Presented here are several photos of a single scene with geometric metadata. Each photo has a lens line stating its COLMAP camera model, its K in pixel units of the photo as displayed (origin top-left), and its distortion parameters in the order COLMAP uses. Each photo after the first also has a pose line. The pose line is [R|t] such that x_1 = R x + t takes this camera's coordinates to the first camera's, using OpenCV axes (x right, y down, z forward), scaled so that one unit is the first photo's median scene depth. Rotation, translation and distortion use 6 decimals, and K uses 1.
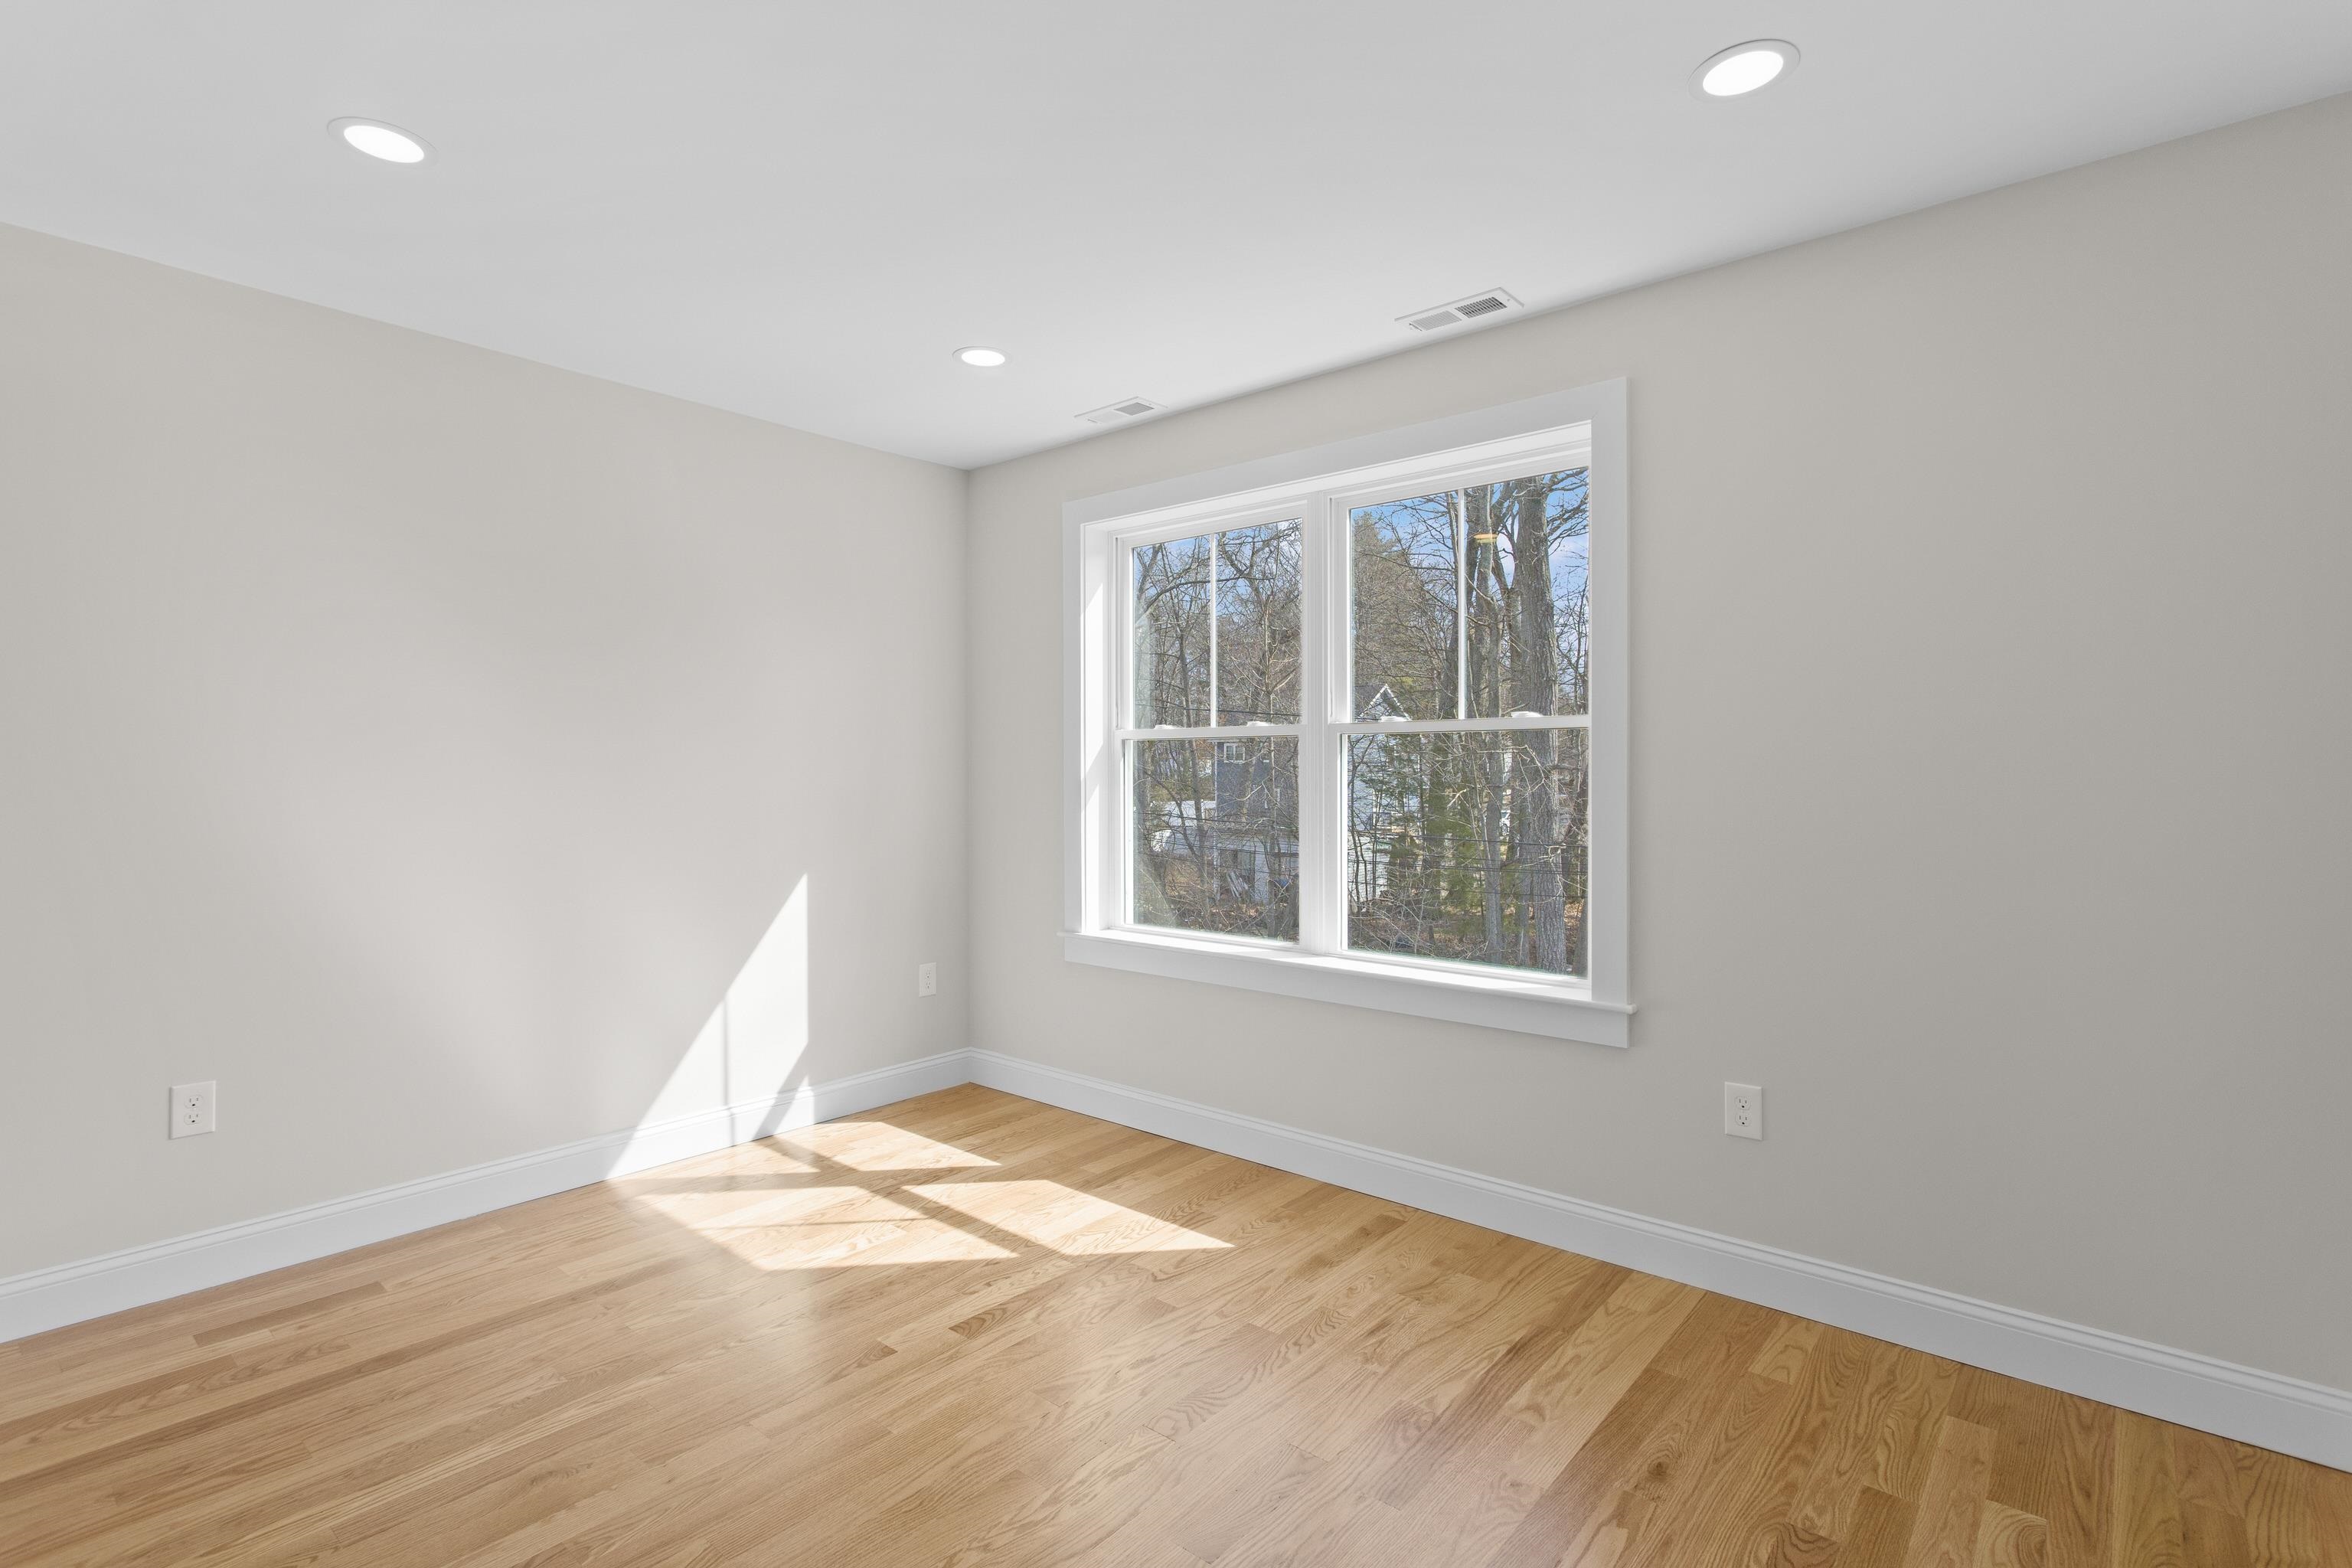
lens RADIAL K [[1108.4, 0, 1179.6], [0, 1108.4, 771.7], [0, 0, 1]] dist [-0.001489, 0.000565]
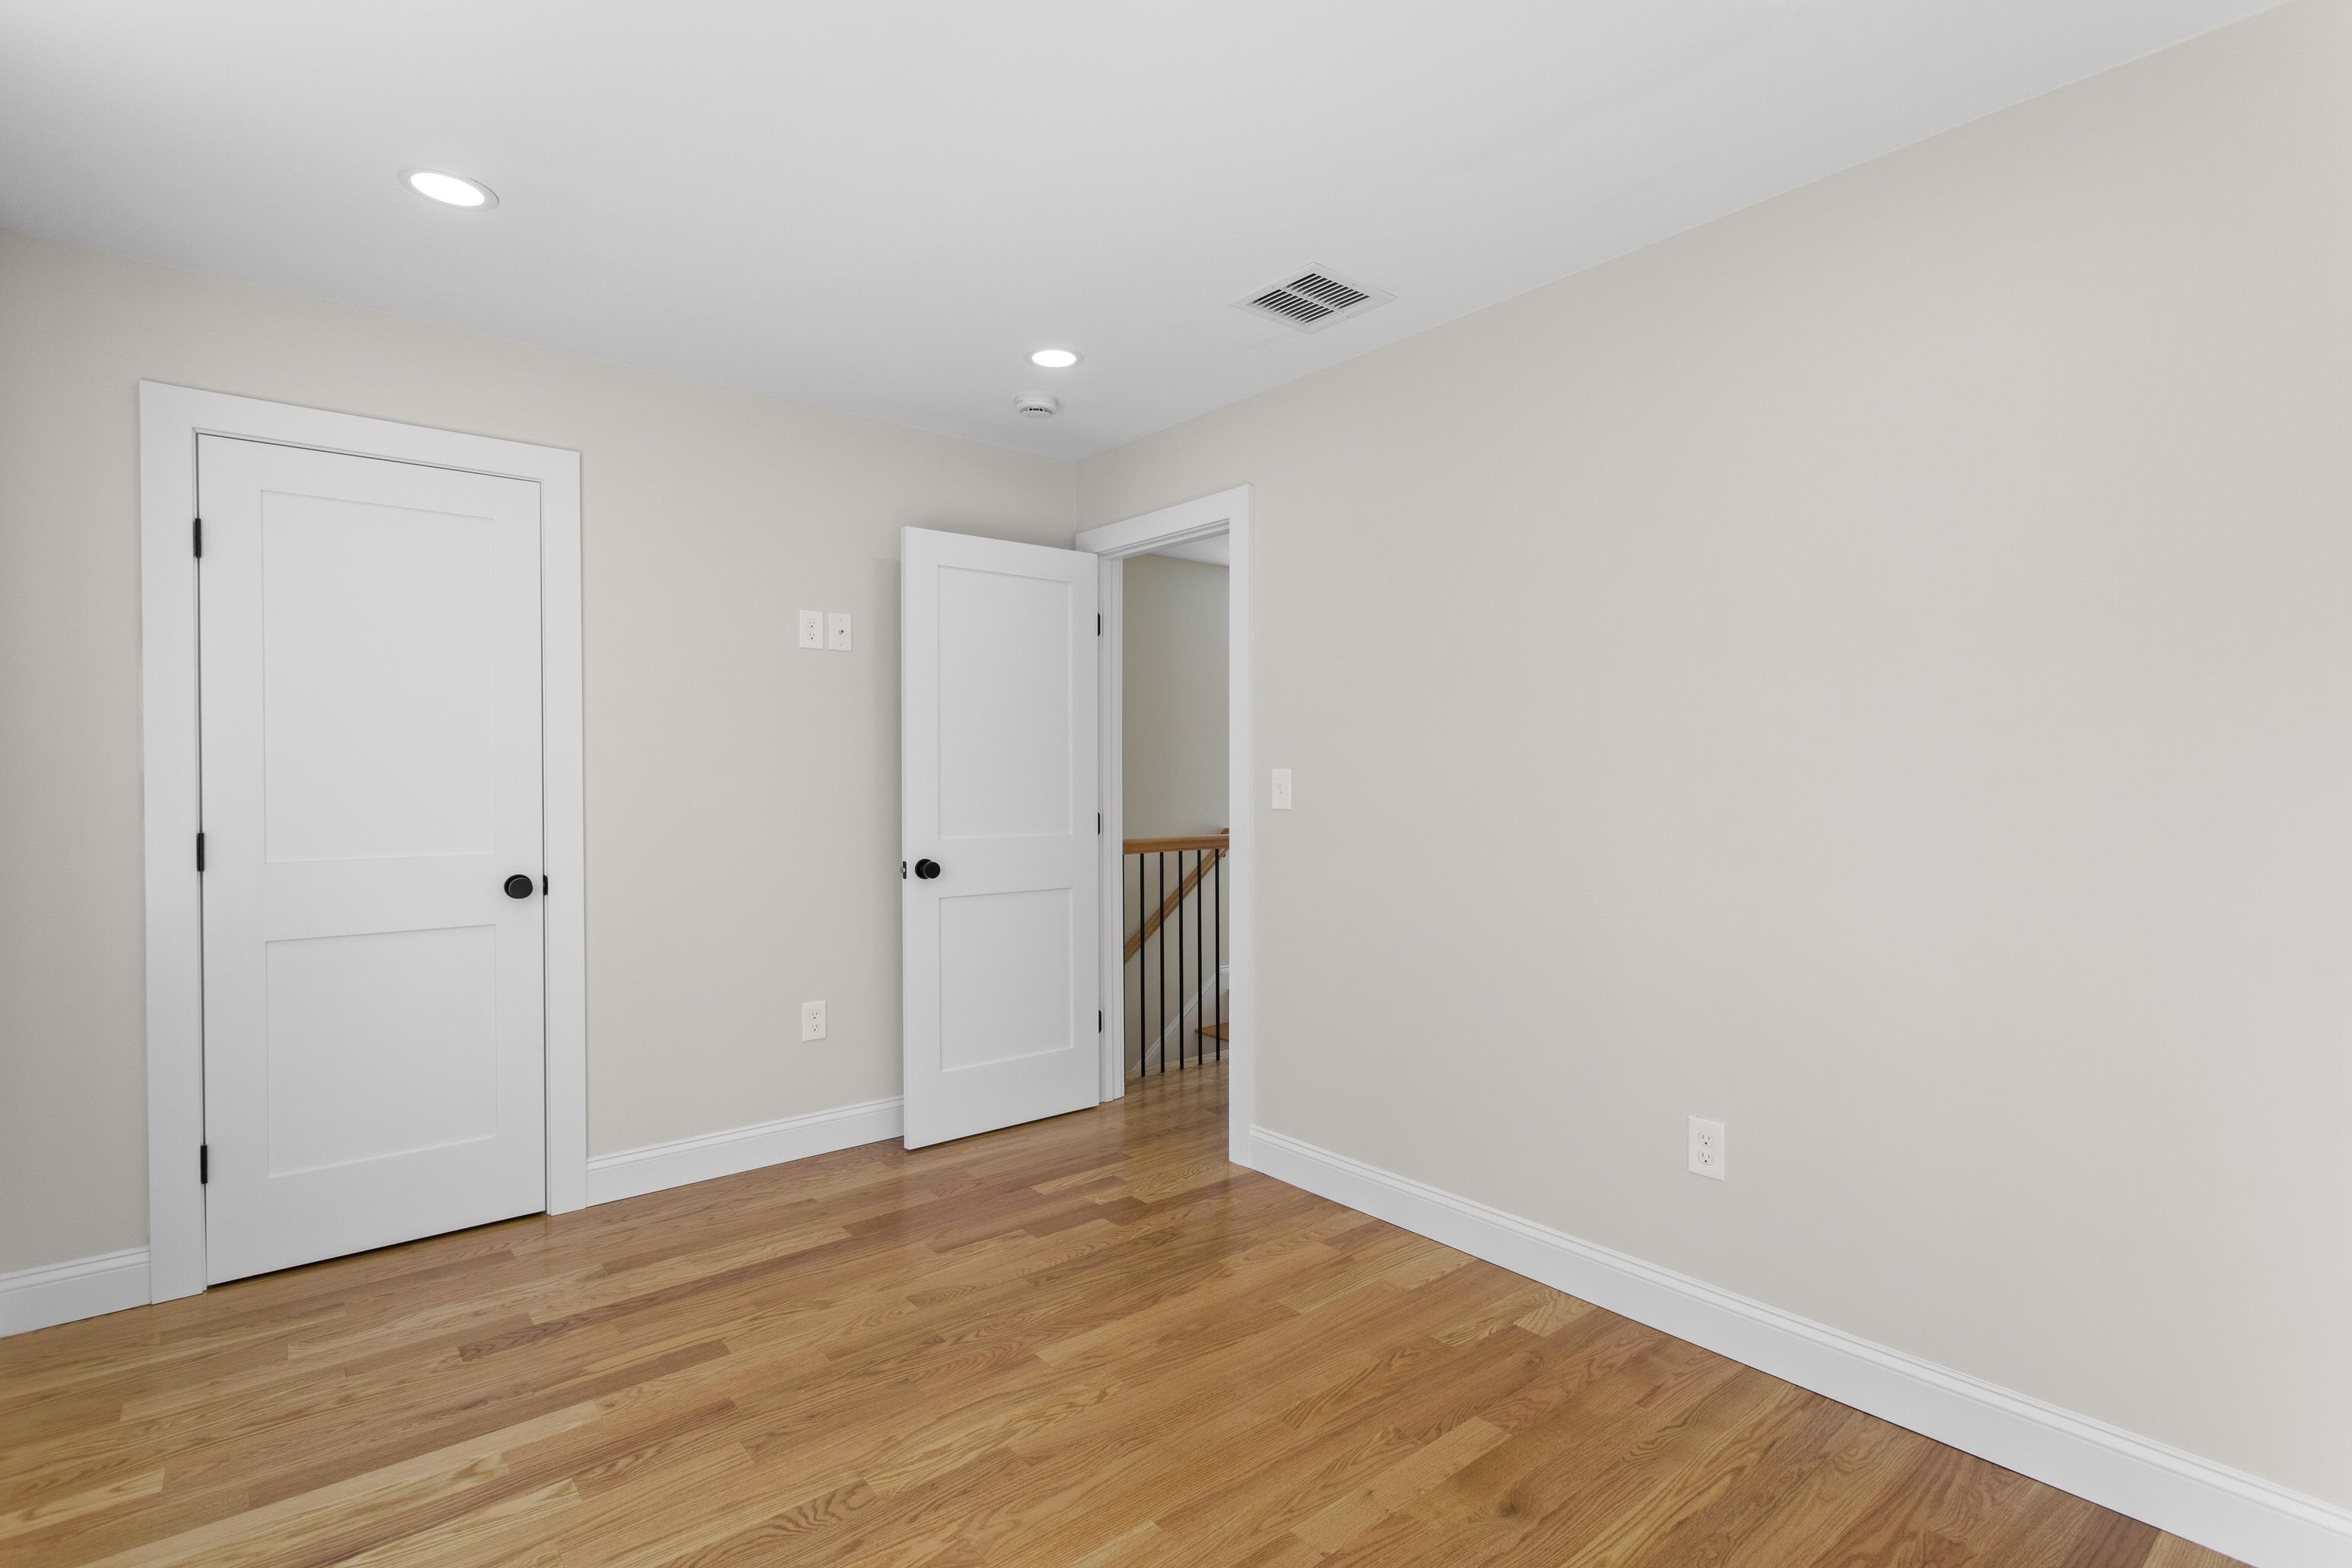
lens RADIAL K [[1108.4, 0, 1180.8], [0, 1108.4, 777.6], [0, 0, 1]] dist [-0.001489, 0.000565]
pose [[-0.984776, -0.000904, 0.173823, -0.306369], [-0.000332, 0.999994, 0.003320, -0.001792], [-0.173825, 0.003212, -0.984771, 1.319518]]
